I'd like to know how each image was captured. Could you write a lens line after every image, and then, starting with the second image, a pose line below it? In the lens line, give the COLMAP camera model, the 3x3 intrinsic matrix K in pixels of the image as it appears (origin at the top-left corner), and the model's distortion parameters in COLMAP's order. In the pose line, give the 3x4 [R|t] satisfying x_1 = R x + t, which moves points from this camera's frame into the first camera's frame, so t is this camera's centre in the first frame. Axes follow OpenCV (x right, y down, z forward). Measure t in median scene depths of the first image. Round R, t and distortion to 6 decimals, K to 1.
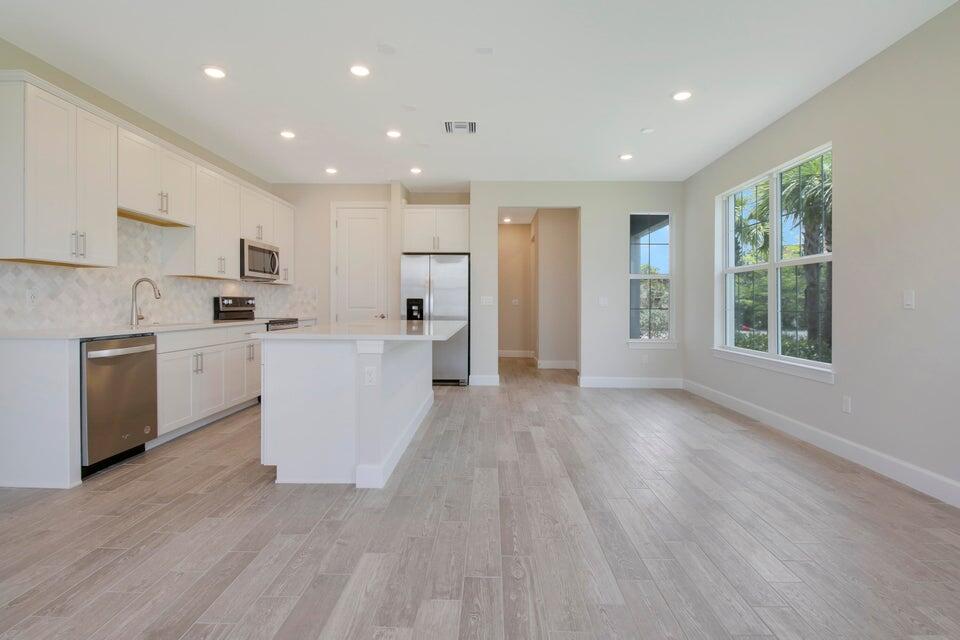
lens RADIAL K [[450.8, 0, 485.4], [0, 450.8, 303.0], [0, 0, 1]] dist [0.000152, -0.010536]
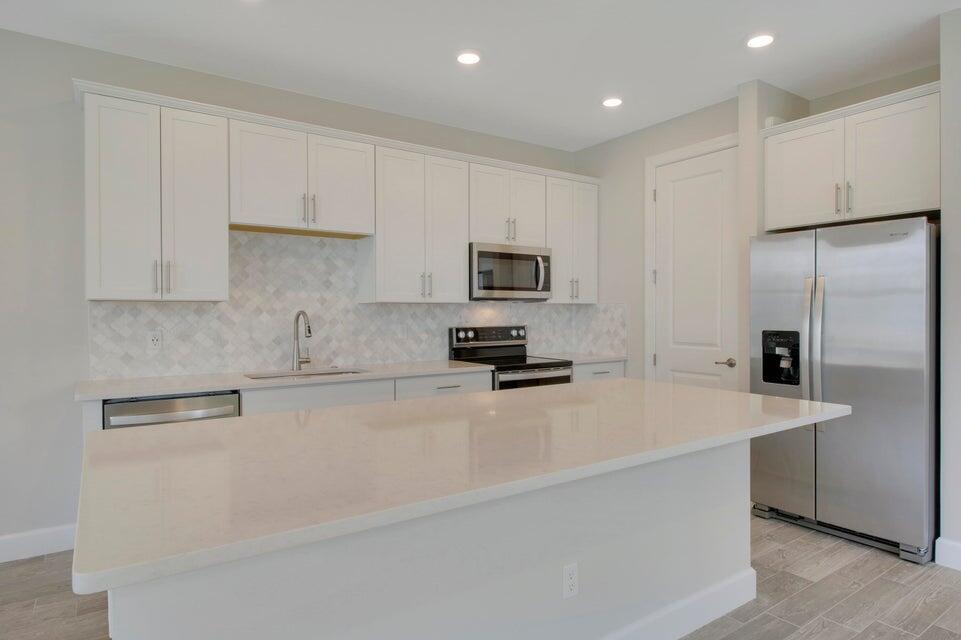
lens RADIAL K [[554.0, 0, 482.5], [0, 554.0, 317.2], [0, 0, 1]] dist [0.001418, -0.007753]
pose [[0.577494, 0.000006, -0.816395, 0.148067], [0.008439, 0.999947, 0.005977, -0.034924], [0.816352, -0.010342, 0.577463, 0.530071]]
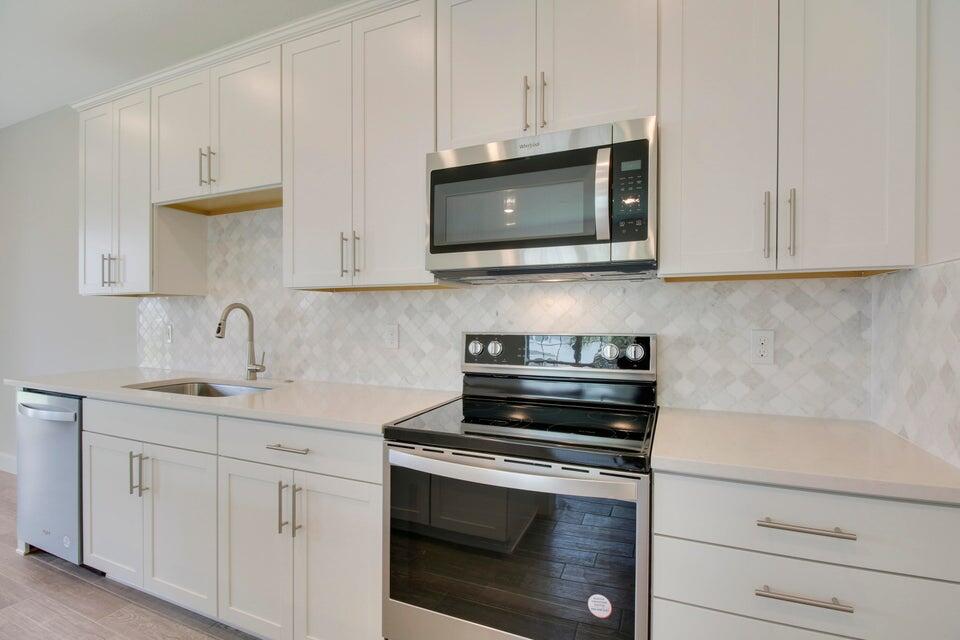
lens RADIAL K [[450.8, 0, 487.1], [0, 450.8, 316.9], [0, 0, 1]] dist [0.000152, -0.010536]
pose [[-0.384379, -0.008216, -0.923139, -0.251432], [-0.001281, 0.999964, -0.008367, -0.024084], [0.923174, -0.002034, -0.384376, 1.153395]]
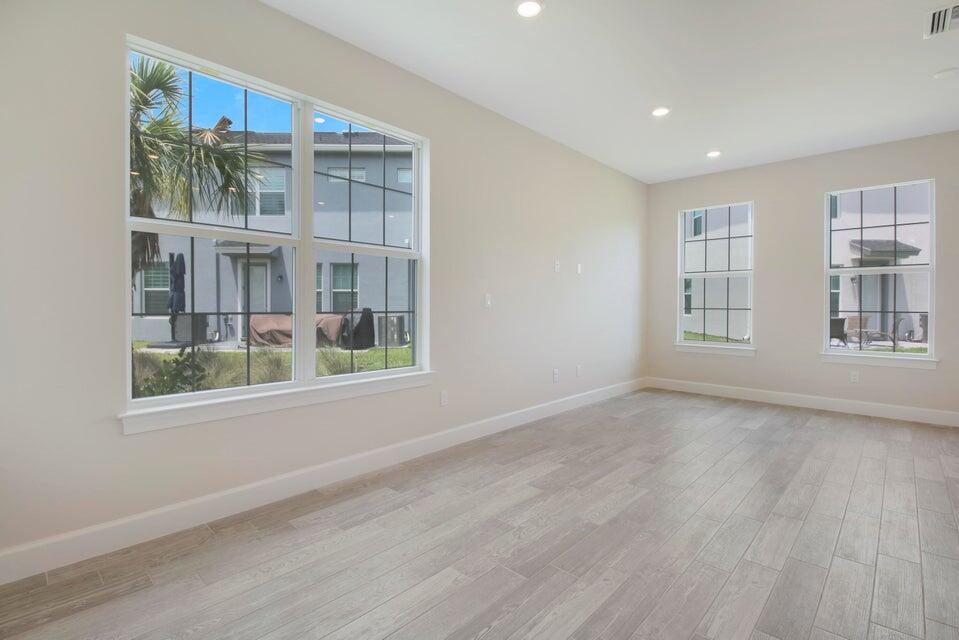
lens RADIAL K [[450.3, 0, 481.7], [0, 450.3, 302.8], [0, 0, 1]] dist [0.000152, -0.010536]
pose [[-0.734219, -0.009691, 0.678843, 0.011685], [-0.010621, 0.999940, 0.002787, -0.002767], [-0.678829, -0.005163, -0.734278, 1.138770]]
